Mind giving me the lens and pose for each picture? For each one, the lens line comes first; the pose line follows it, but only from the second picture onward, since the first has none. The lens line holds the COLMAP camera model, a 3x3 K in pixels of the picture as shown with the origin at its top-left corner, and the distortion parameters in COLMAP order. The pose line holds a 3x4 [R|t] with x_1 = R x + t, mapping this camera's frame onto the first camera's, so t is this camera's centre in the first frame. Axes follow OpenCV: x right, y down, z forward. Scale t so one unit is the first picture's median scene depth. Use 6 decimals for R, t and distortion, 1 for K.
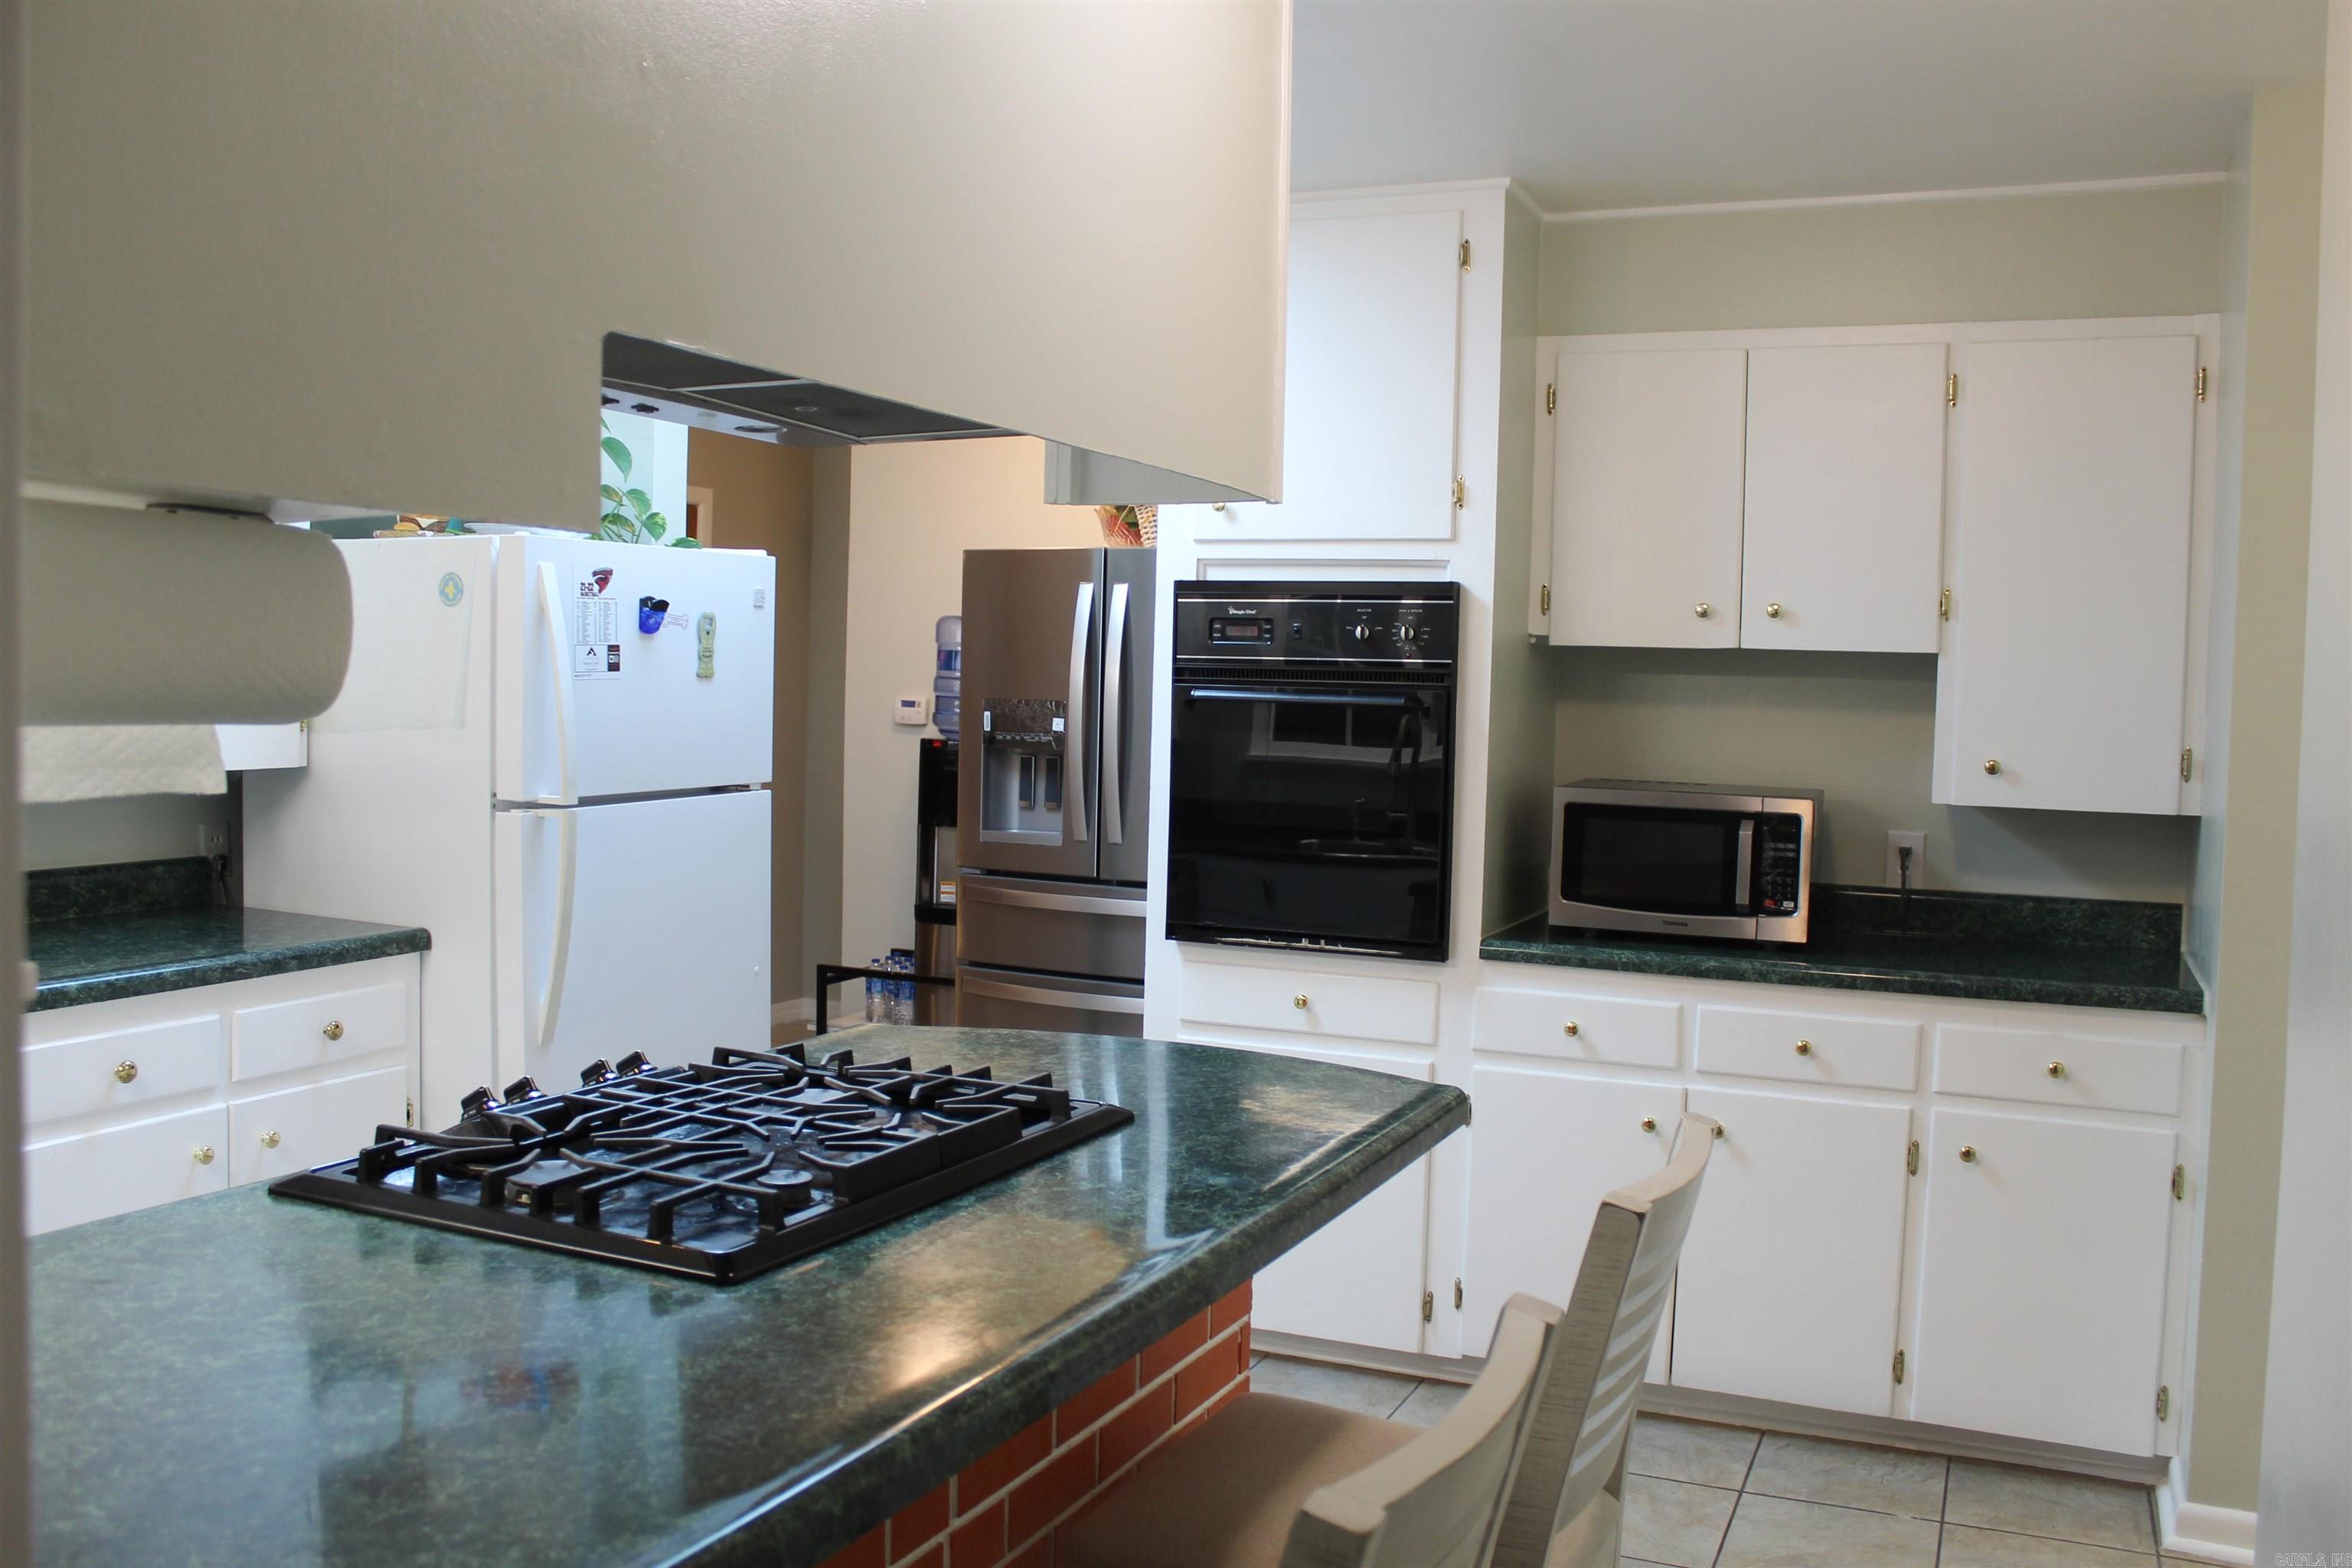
lens RADIAL K [[1986.5, 0, 1176.5], [0, 1986.5, 806.5], [0, 0, 1]] dist [-0.167680, 0.147616]
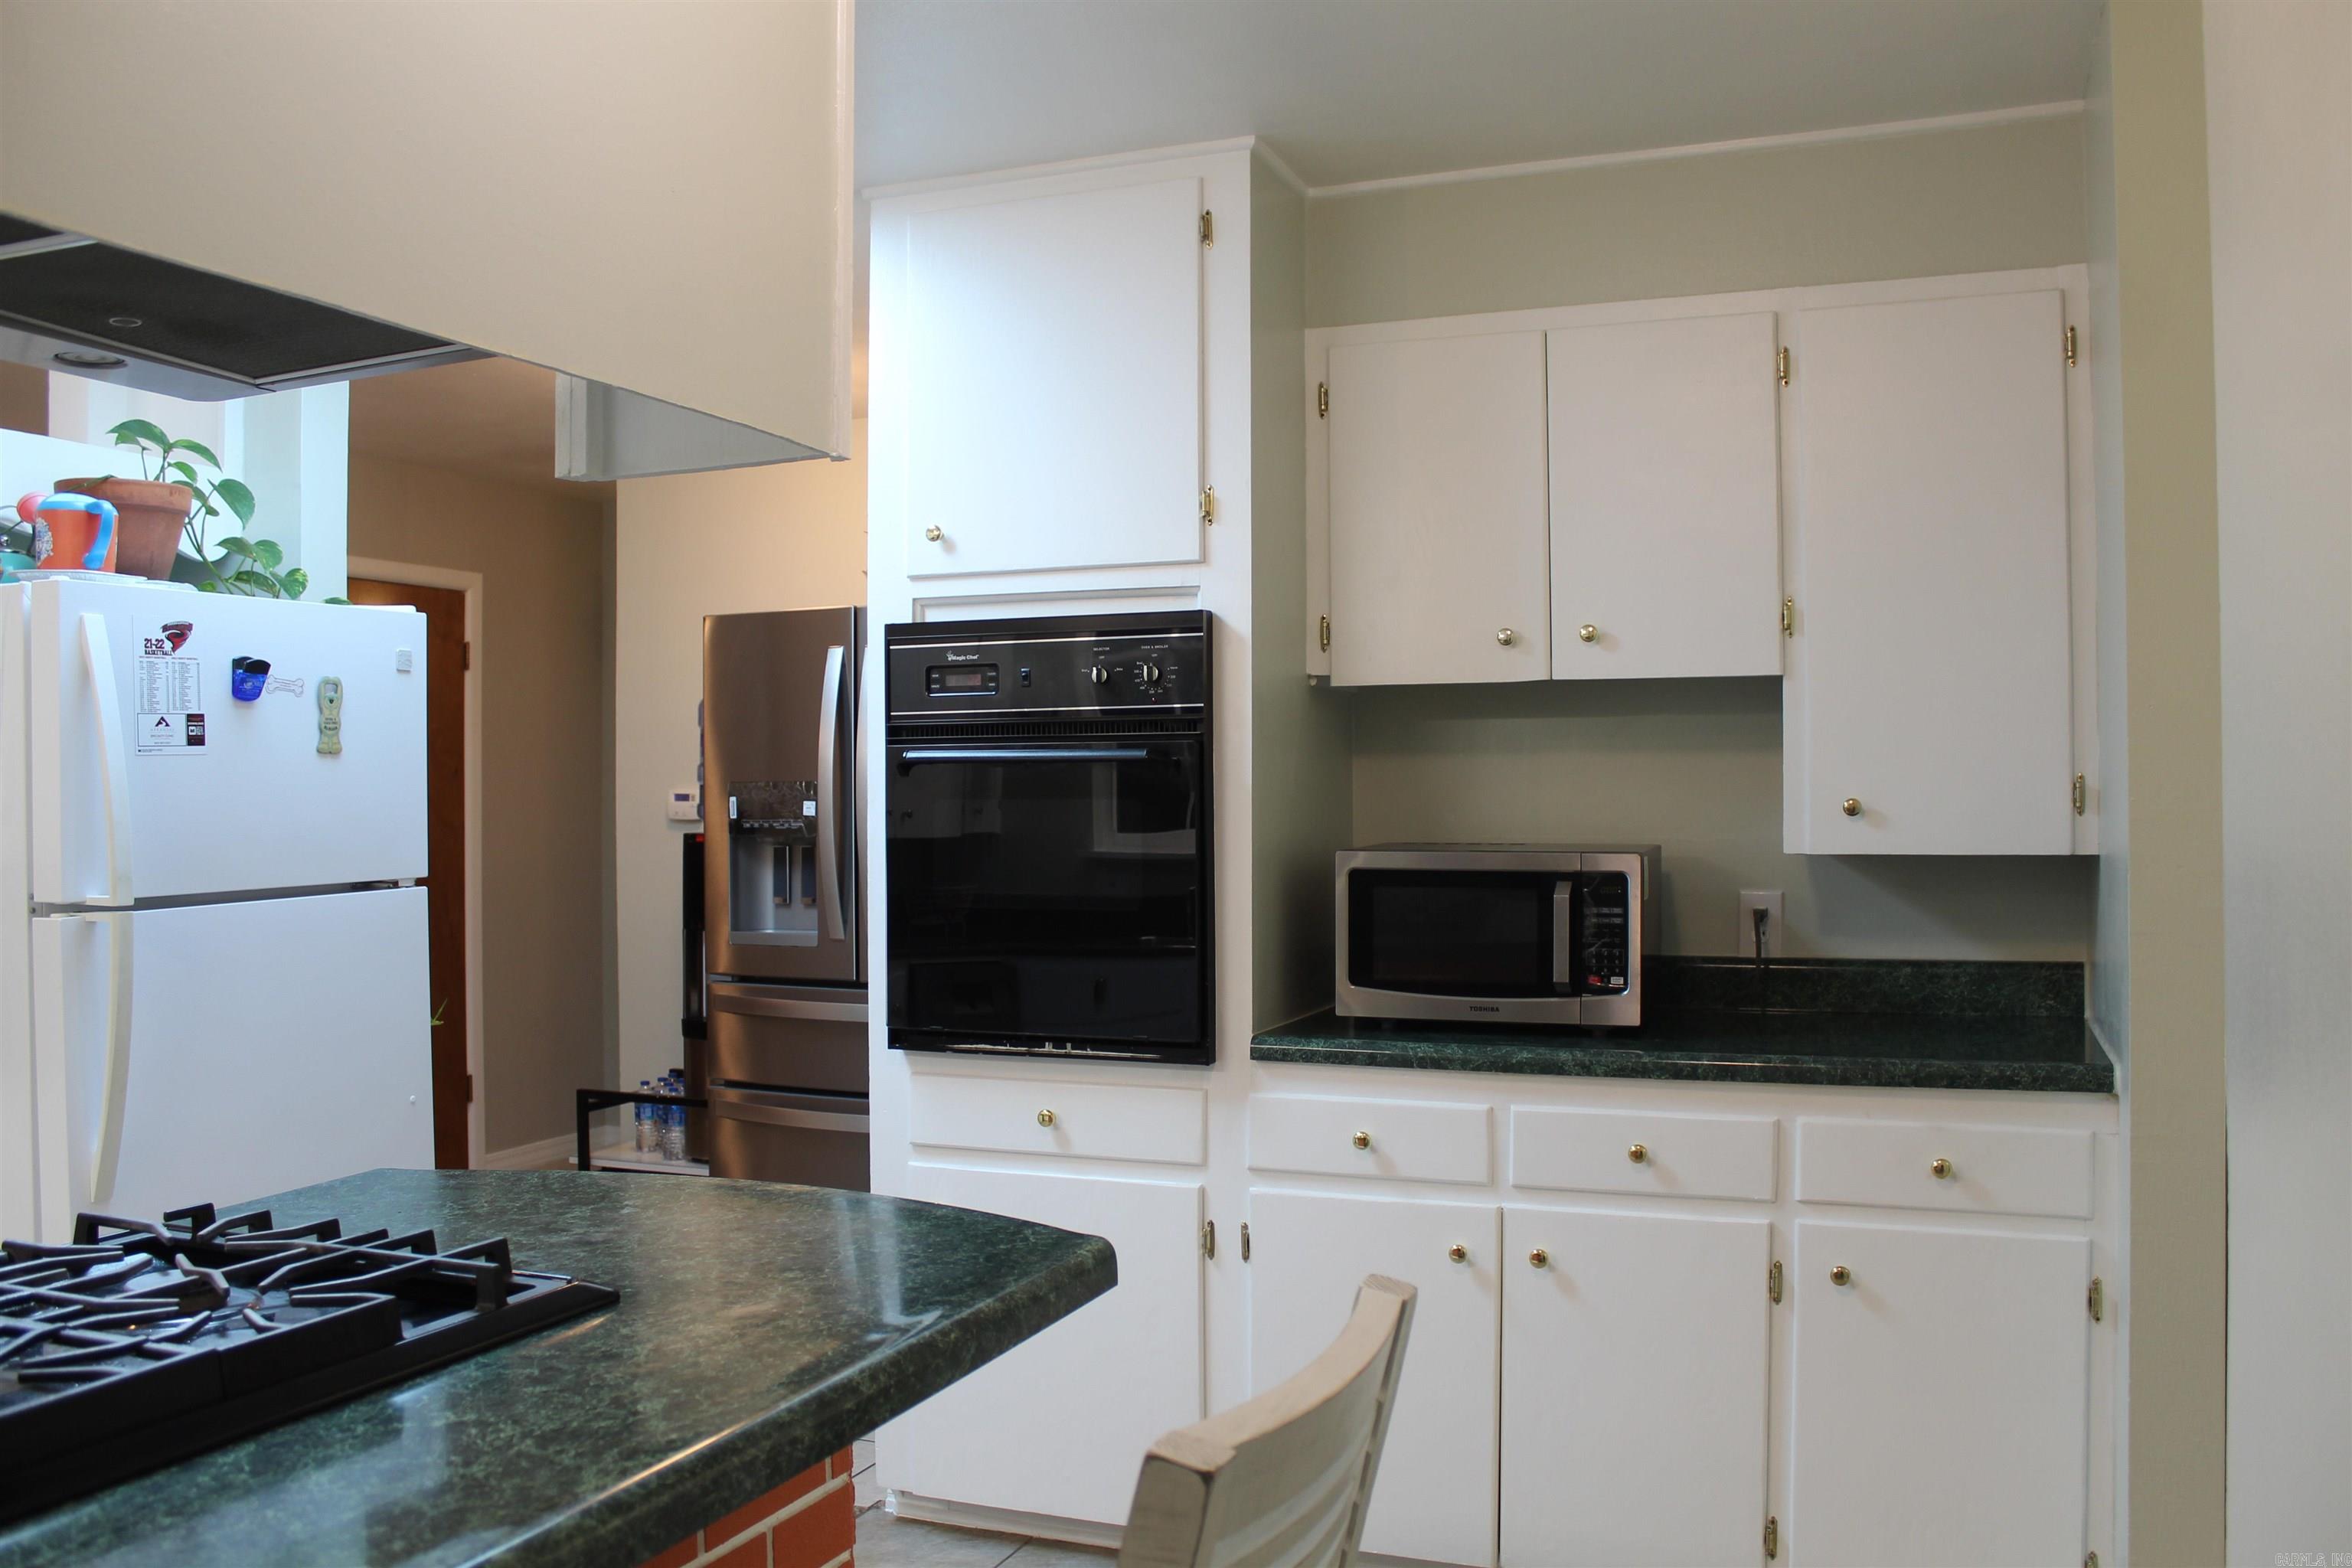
lens RADIAL K [[1986.5, 0, 1176.5], [0, 1986.5, 806.5], [0, 0, 1]] dist [-0.167680, 0.147616]
pose [[0.998546, -0.031770, 0.043550, 0.089126], [0.034078, 0.997995, -0.053336, 0.014048], [-0.041769, 0.054743, 0.997626, 0.163269]]
